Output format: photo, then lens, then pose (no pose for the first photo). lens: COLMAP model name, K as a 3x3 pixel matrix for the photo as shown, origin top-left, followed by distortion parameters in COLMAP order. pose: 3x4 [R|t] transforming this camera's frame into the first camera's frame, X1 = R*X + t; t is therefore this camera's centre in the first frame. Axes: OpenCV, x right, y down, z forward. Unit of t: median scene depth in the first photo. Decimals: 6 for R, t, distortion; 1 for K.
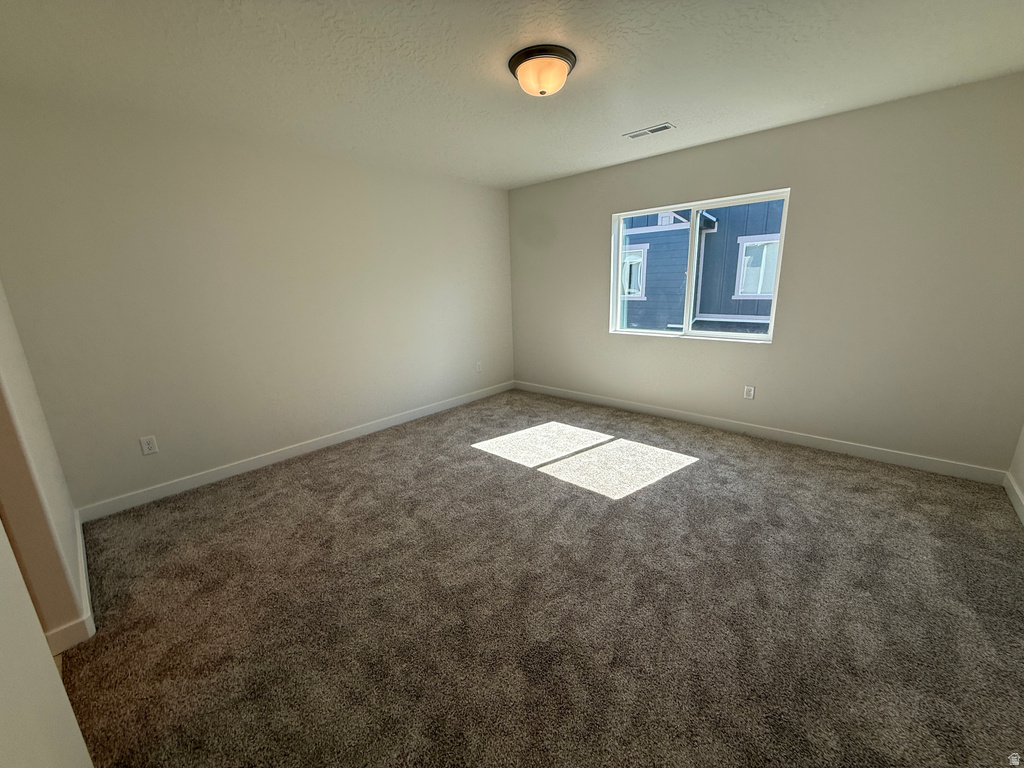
lens RADIAL K [[409.0, 0, 513.6], [0, 409.0, 380.0], [0, 0, 1]] dist [-0.001370, 0.001012]
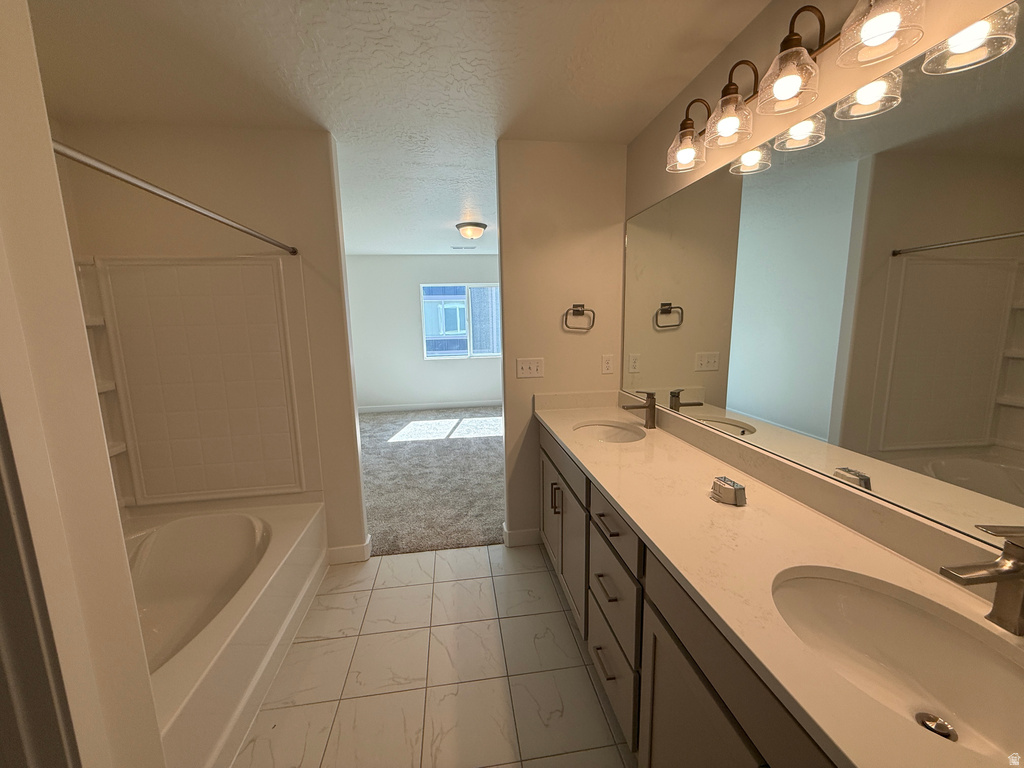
lens RADIAL K [[409.0, 0, 512.0], [0, 409.0, 377.9], [0, 0, 1]] dist [-0.001370, 0.001012]
pose [[0.641444, -0.097471, 0.760953, -1.039005], [0.181782, 0.982959, -0.027325, 0.073707], [-0.745322, 0.155855, 0.648231, -0.297549]]
